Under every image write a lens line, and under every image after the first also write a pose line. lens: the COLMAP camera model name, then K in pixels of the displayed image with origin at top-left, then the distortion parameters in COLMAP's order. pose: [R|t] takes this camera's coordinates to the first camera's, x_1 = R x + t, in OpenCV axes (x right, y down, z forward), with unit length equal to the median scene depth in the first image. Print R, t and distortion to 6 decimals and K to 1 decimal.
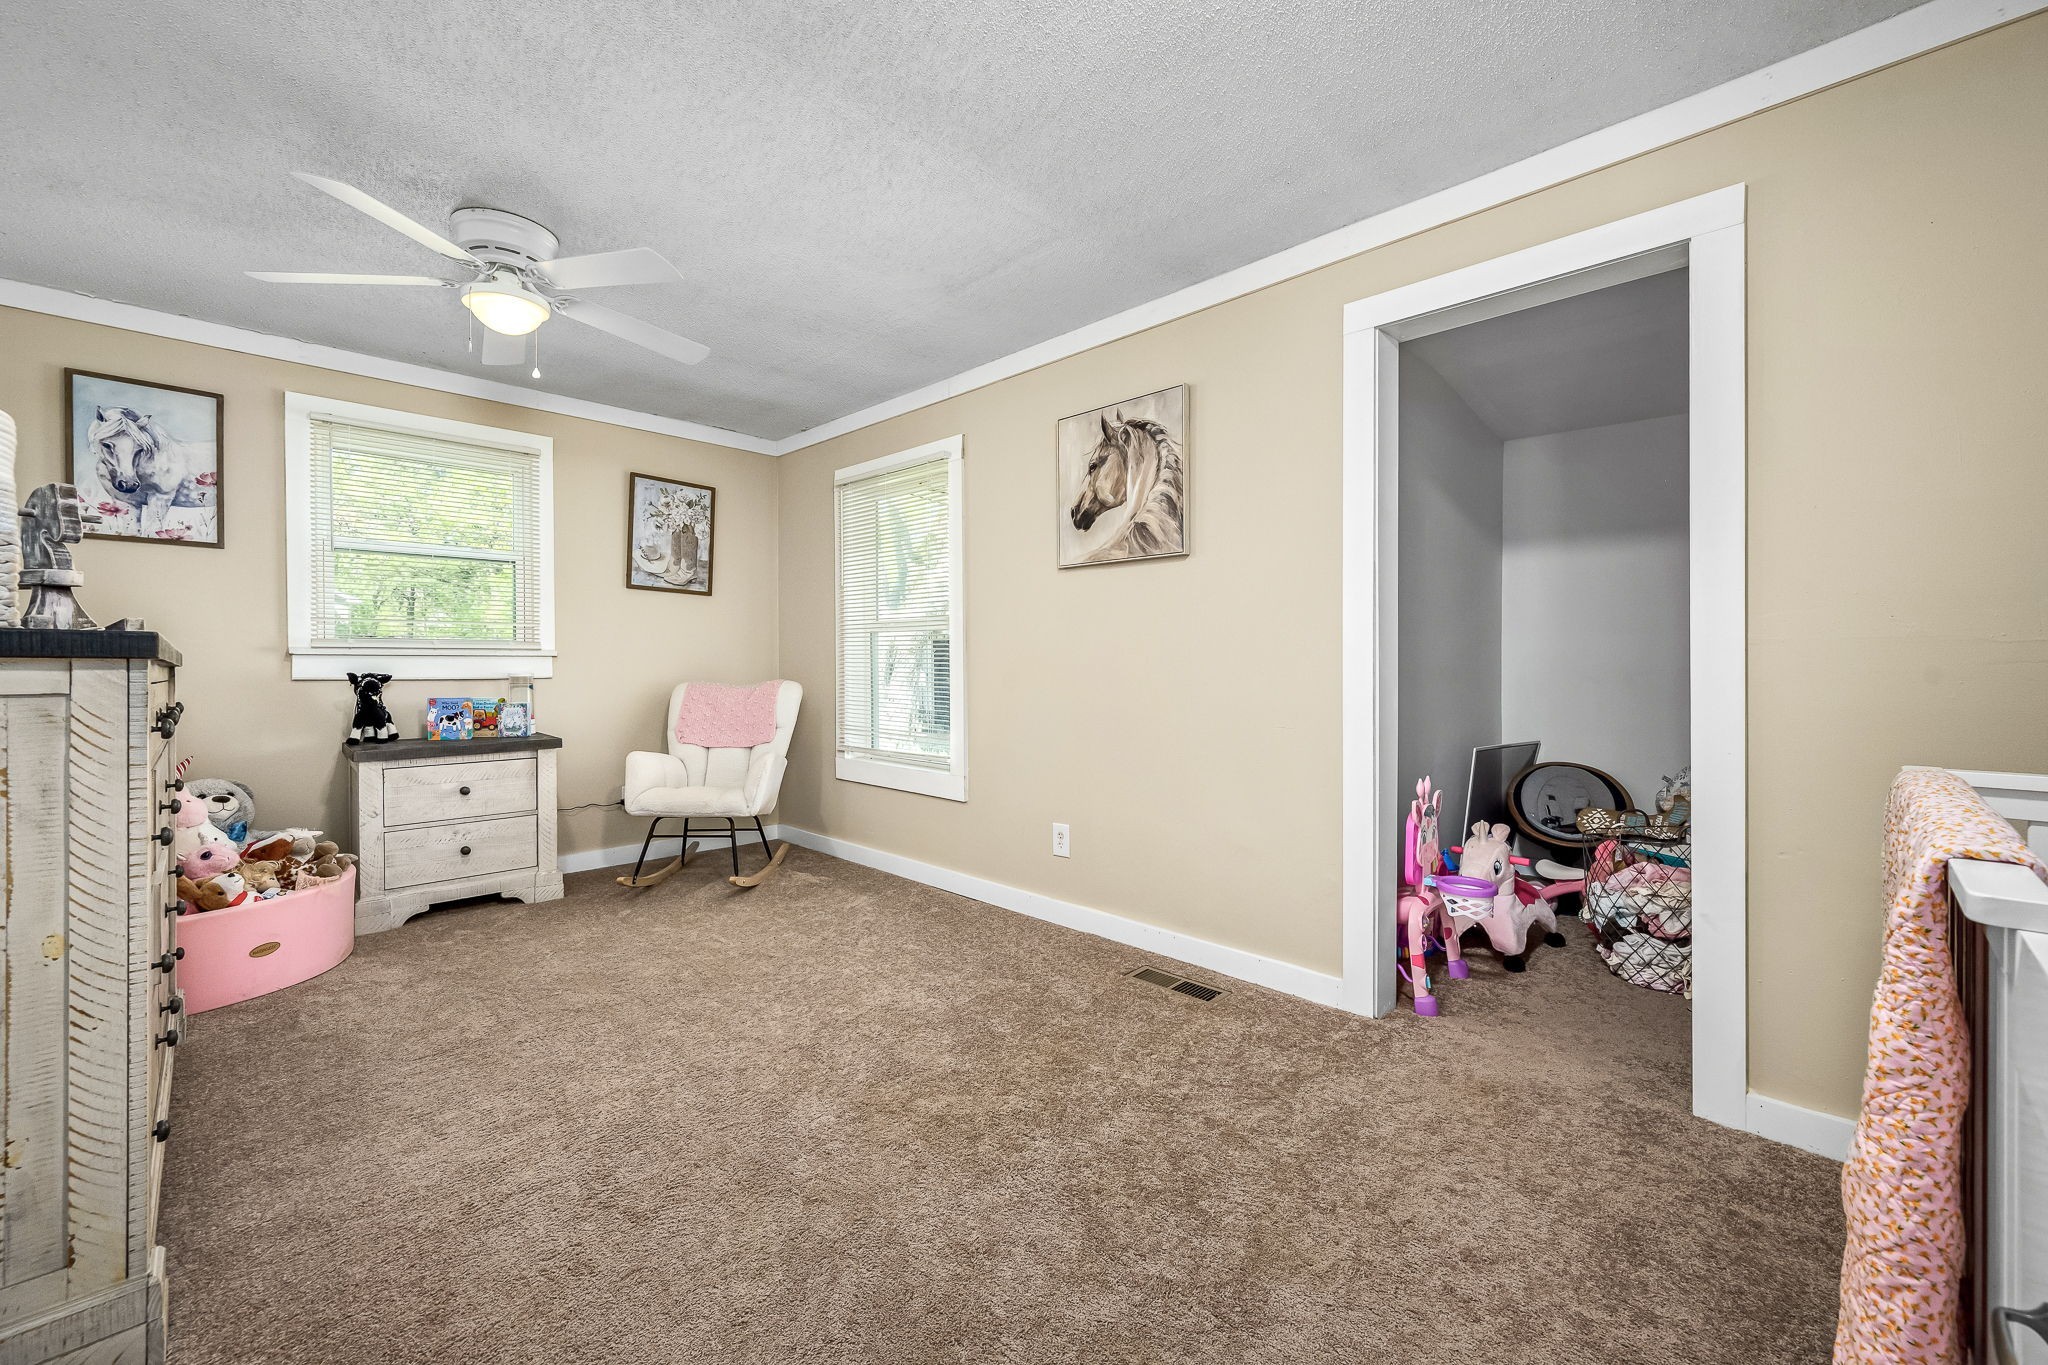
lens RADIAL K [[820.1, 0, 1024.0], [0, 820.1, 682.5], [0, 0, 1]] dist [0.000431, 0.000005]
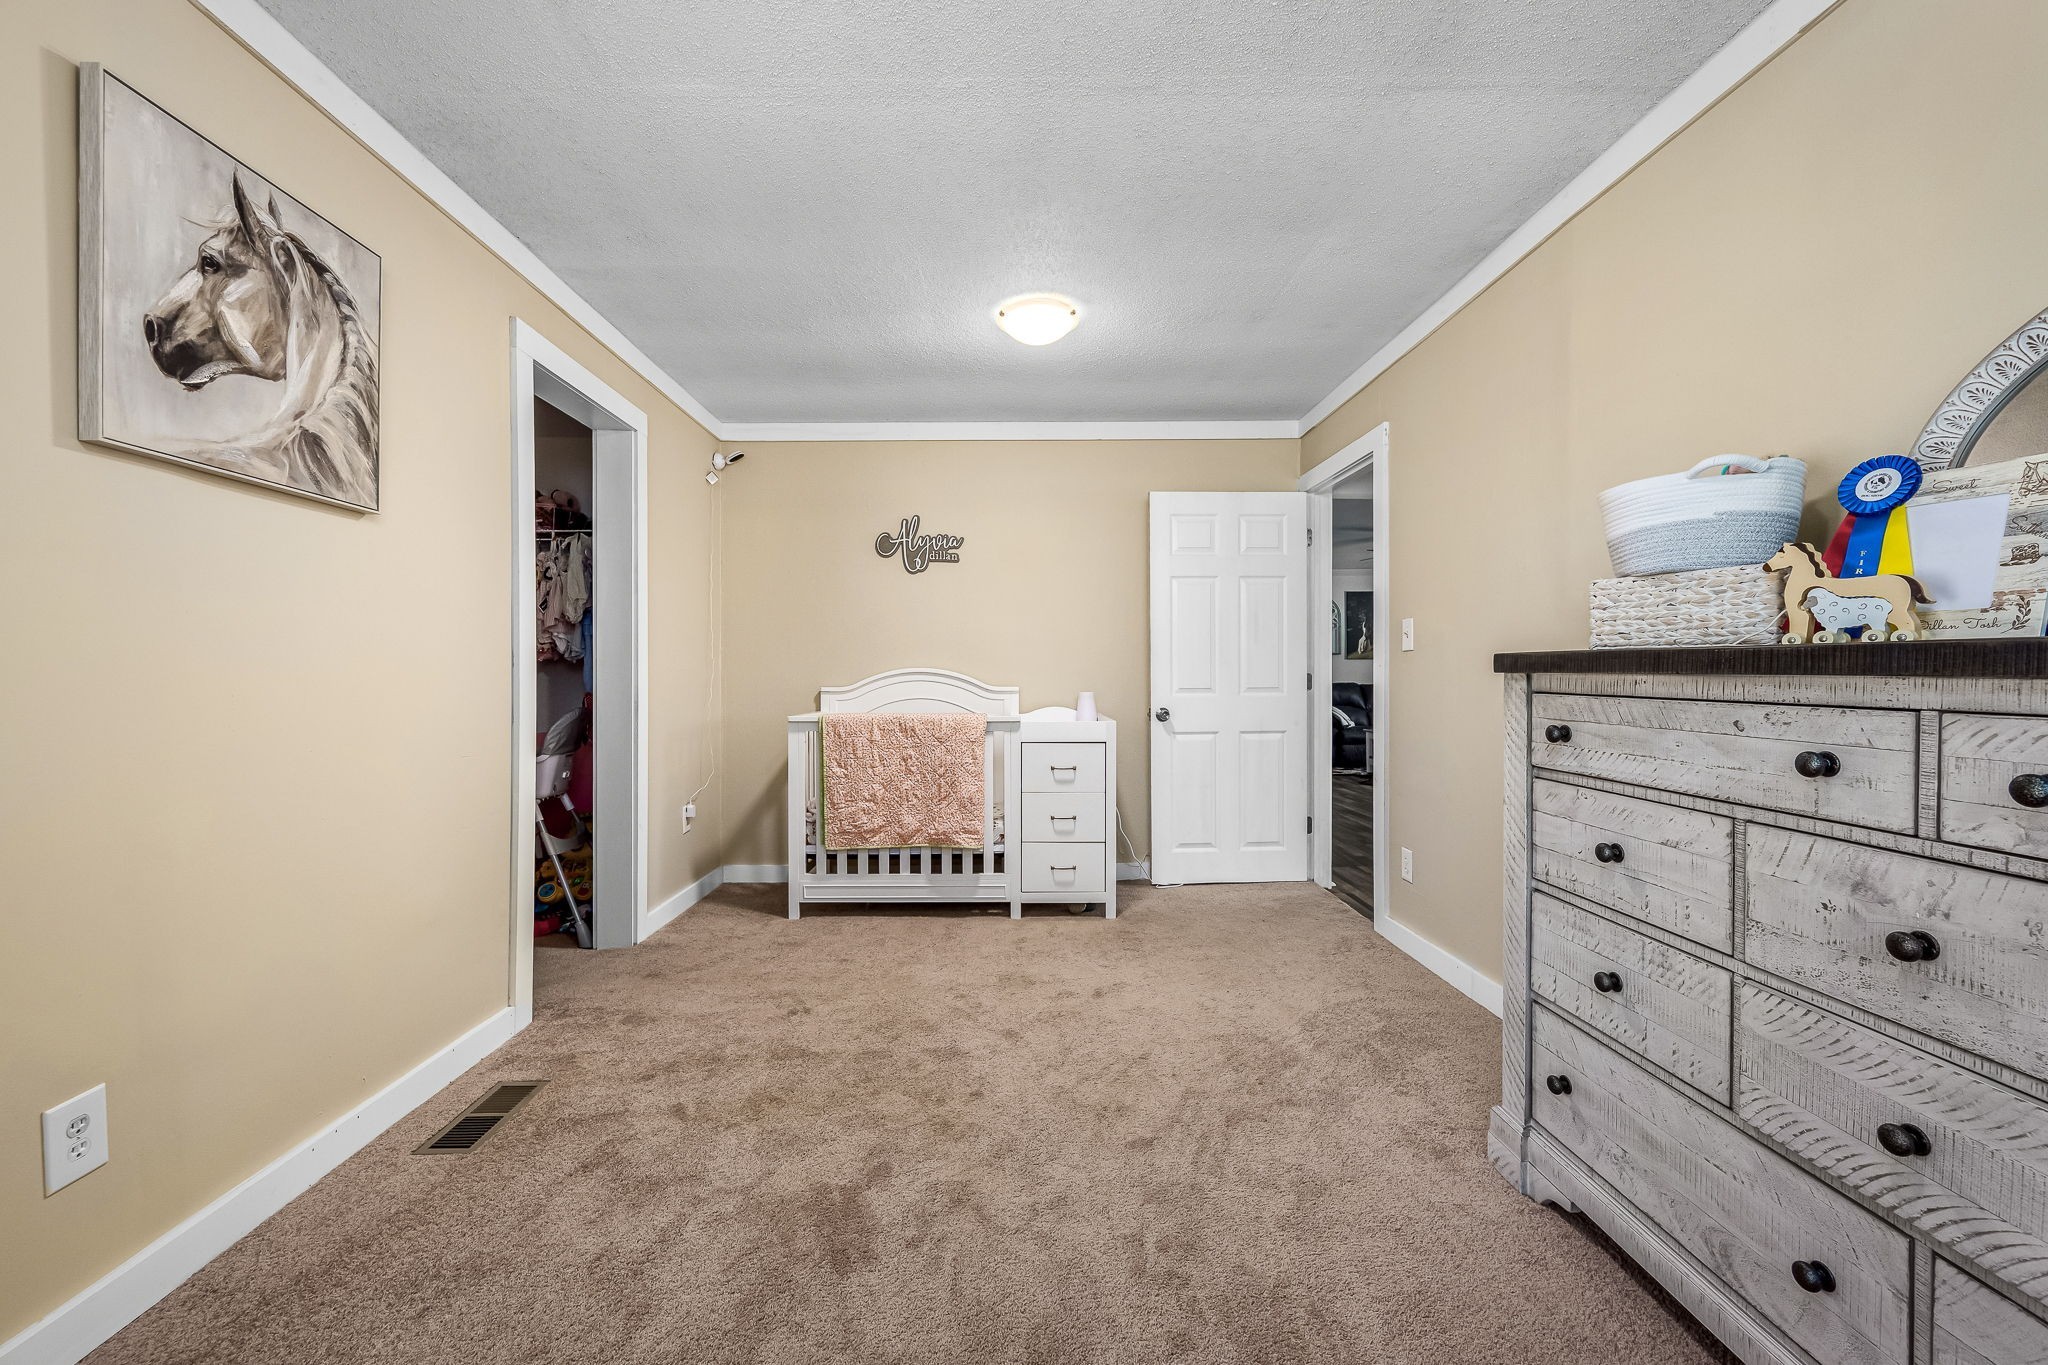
lens RADIAL K [[820.1, 0, 1024.0], [0, 820.1, 682.5], [0, 0, 1]] dist [0.000431, 0.000005]
pose [[-0.719668, -0.005634, 0.694296, -0.604970], [0.014059, 0.999644, 0.022684, -0.028342], [-0.694176, 0.026086, -0.719332, 1.068356]]
